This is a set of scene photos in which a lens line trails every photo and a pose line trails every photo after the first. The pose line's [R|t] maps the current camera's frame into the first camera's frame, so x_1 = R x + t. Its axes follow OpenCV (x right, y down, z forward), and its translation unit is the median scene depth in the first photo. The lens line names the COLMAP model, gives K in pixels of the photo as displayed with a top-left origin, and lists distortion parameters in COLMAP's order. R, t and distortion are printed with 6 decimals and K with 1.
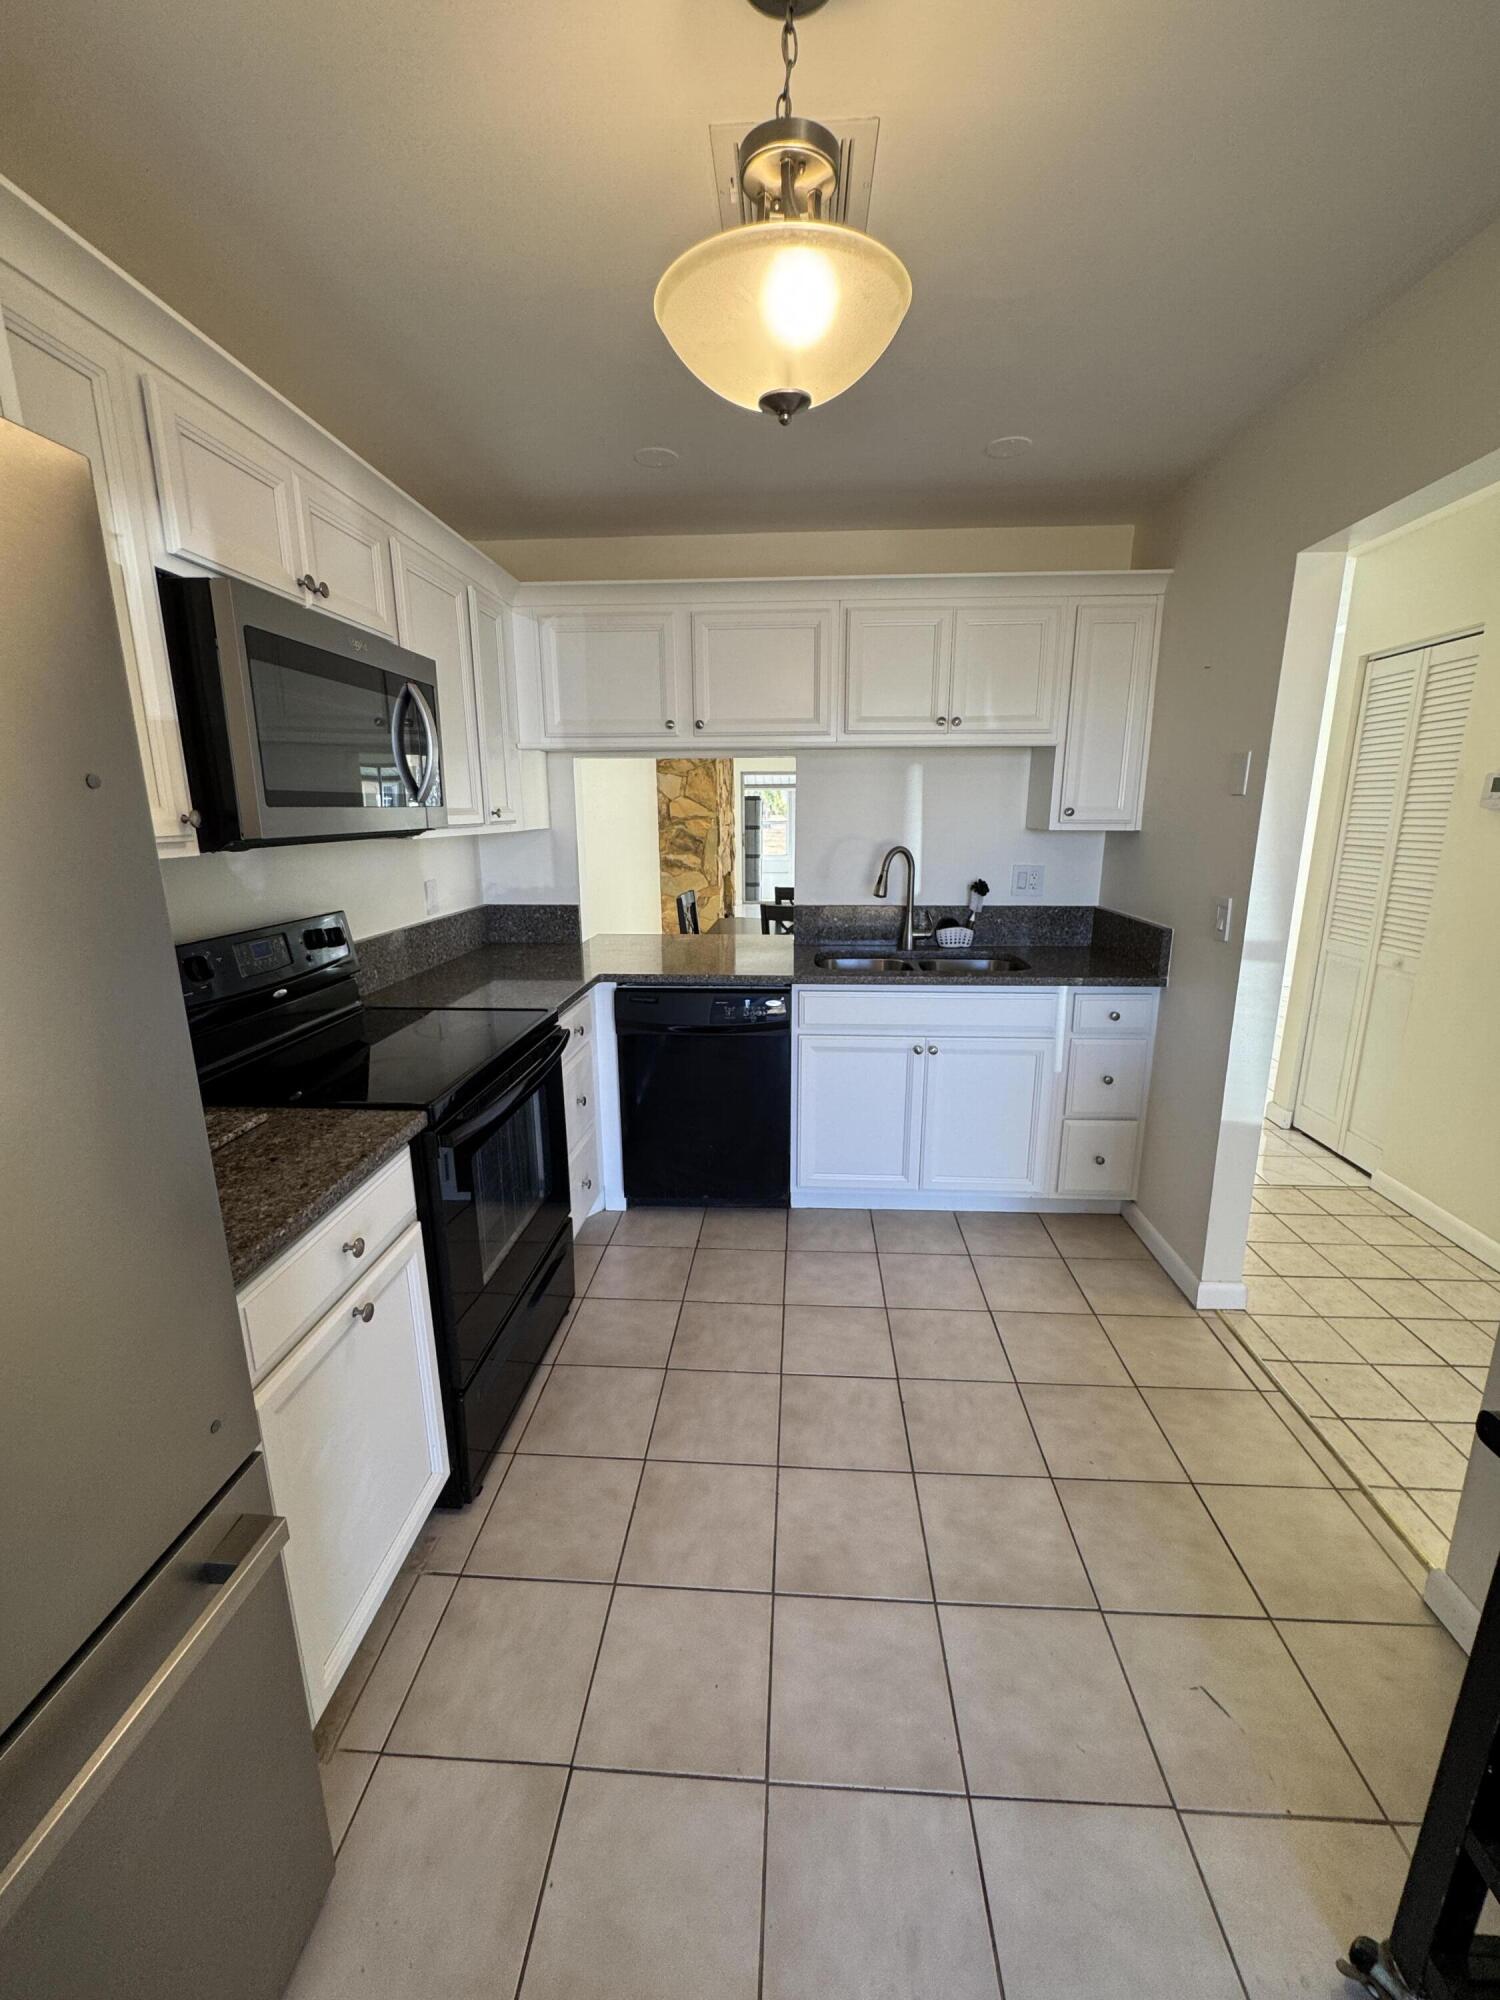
lens RADIAL K [[806.3, 0, 750.0], [0, 806.3, 1000.0], [0, 0, 1]] dist [-0.000241, -0.000073]
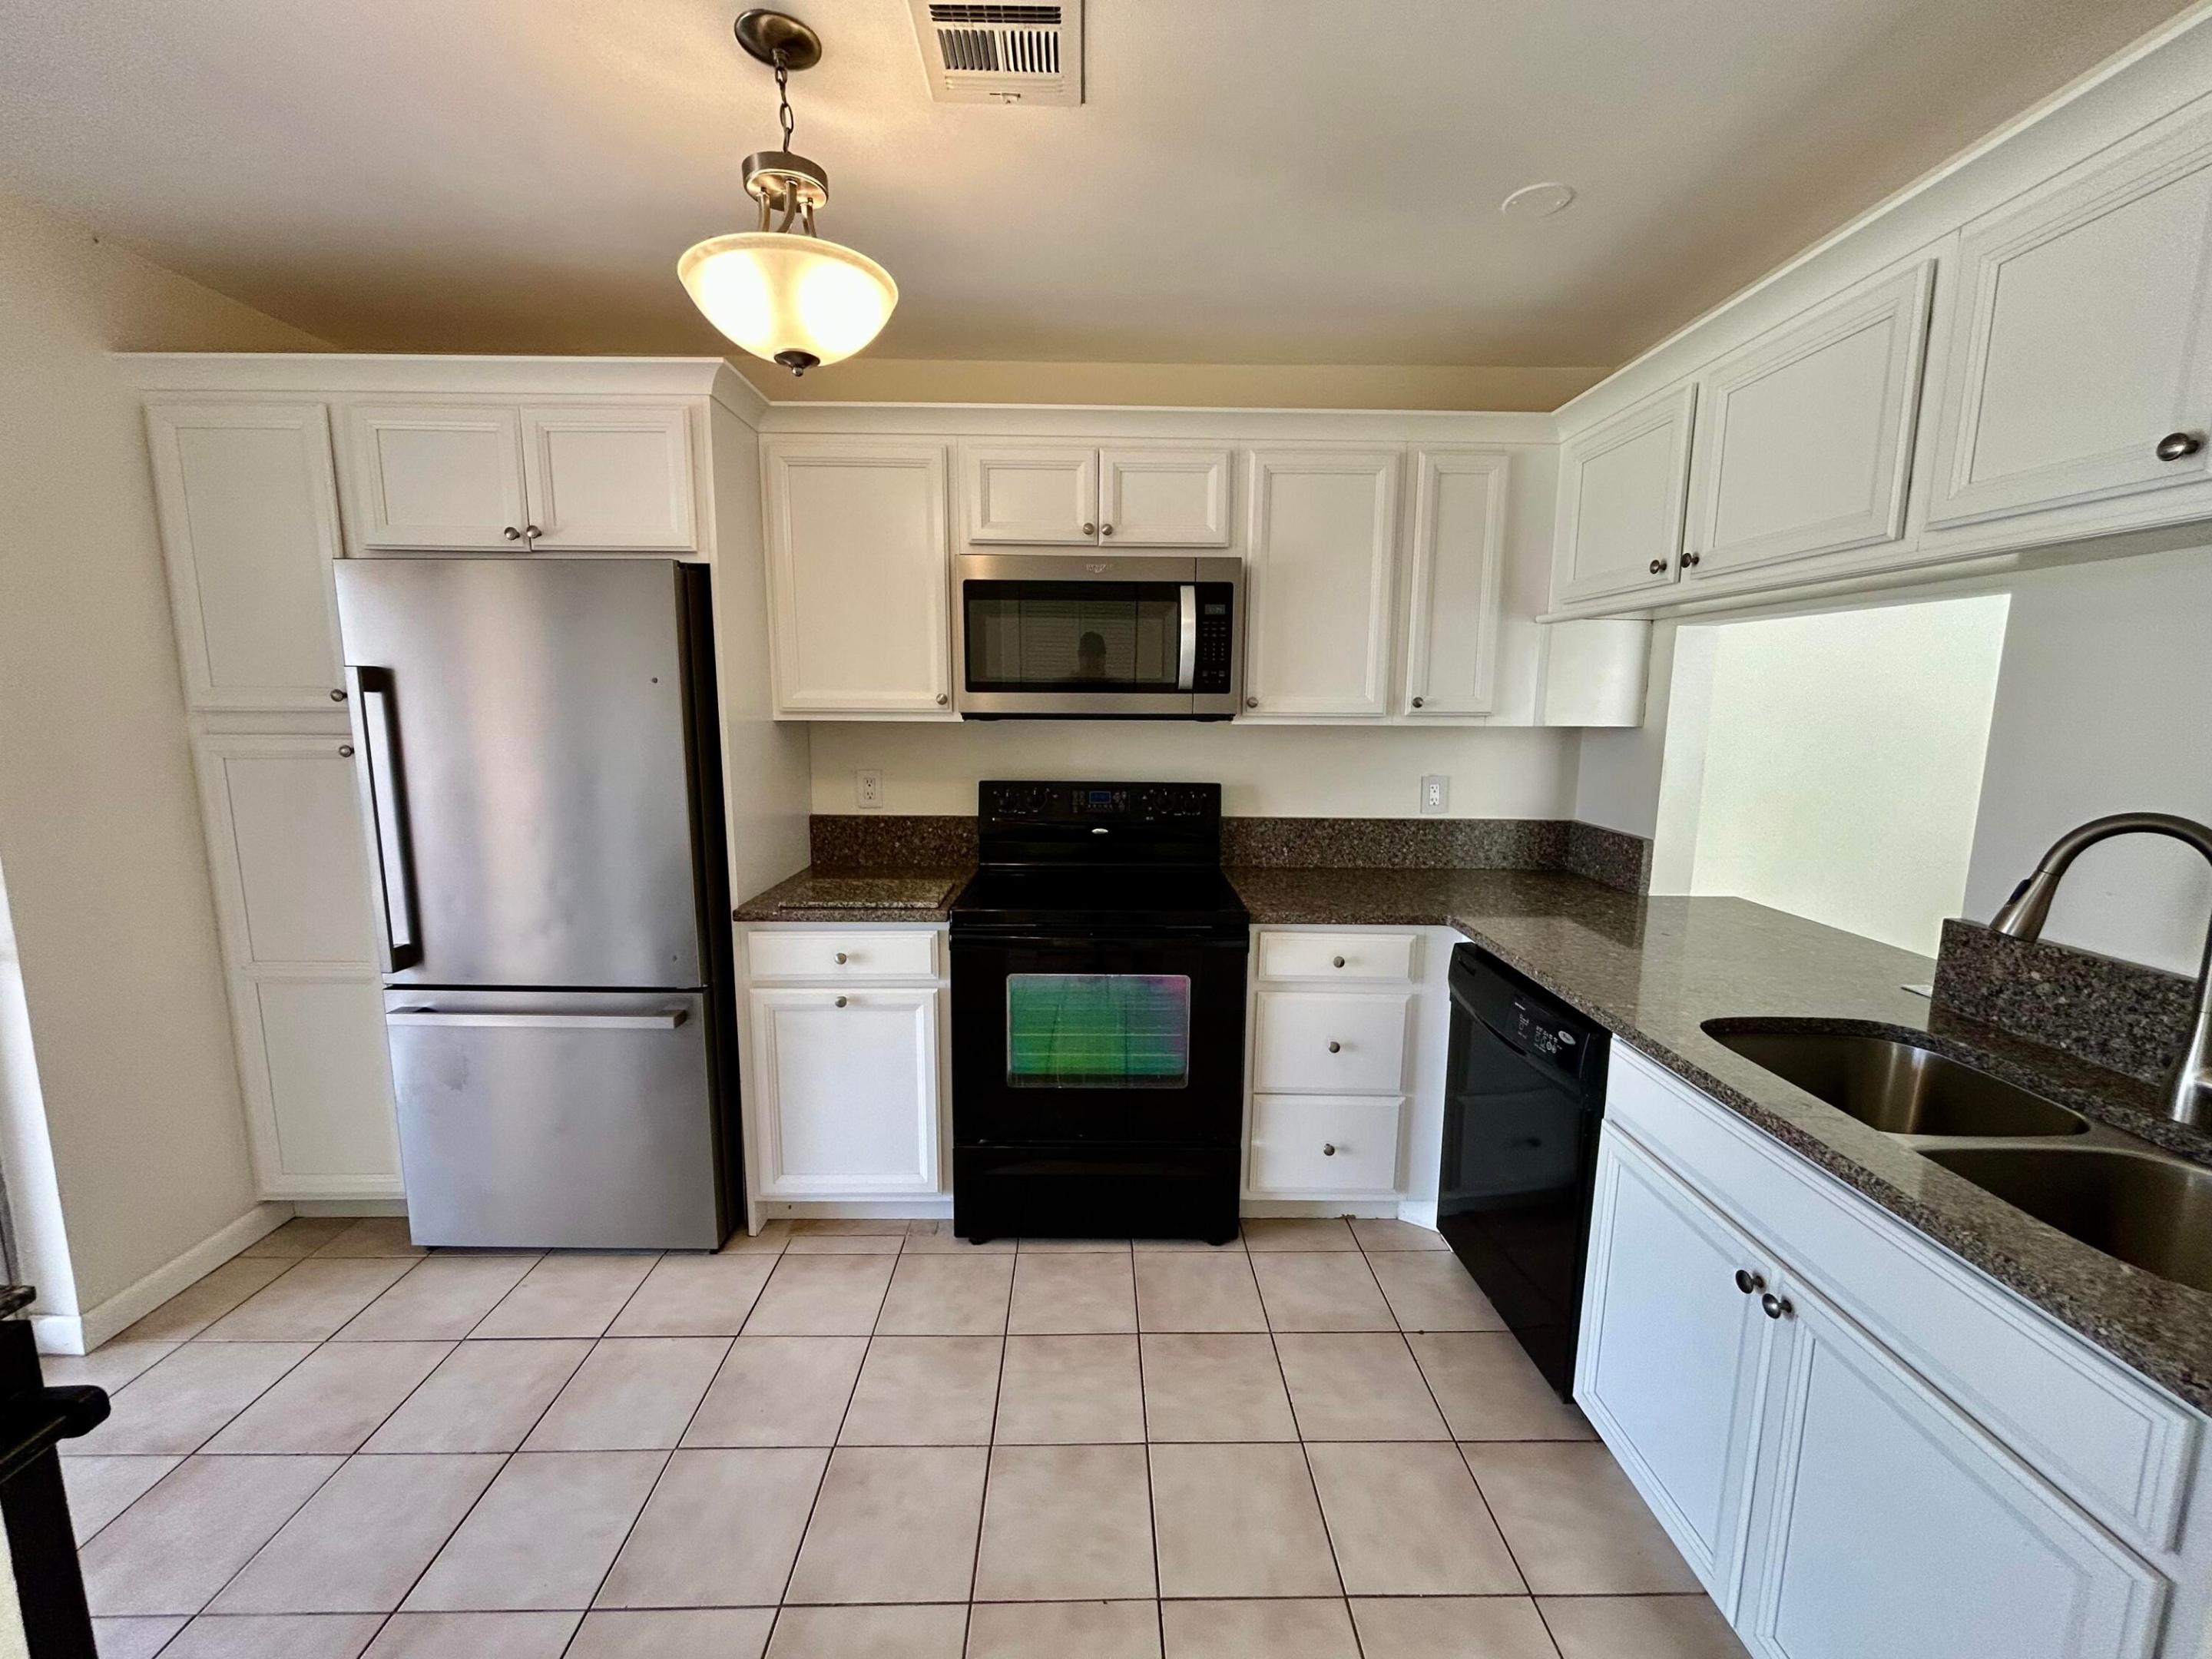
lens RADIAL K [[891.0, 0, 1106.0], [0, 891.0, 829.5], [0, 0, 1]] dist [-0.000895, -0.000107]
pose [[0.086285, 0.154977, -0.984143, 0.725290], [-0.237446, 0.962560, 0.130760, -0.174263], [0.967561, 0.222398, 0.119854, 0.705786]]
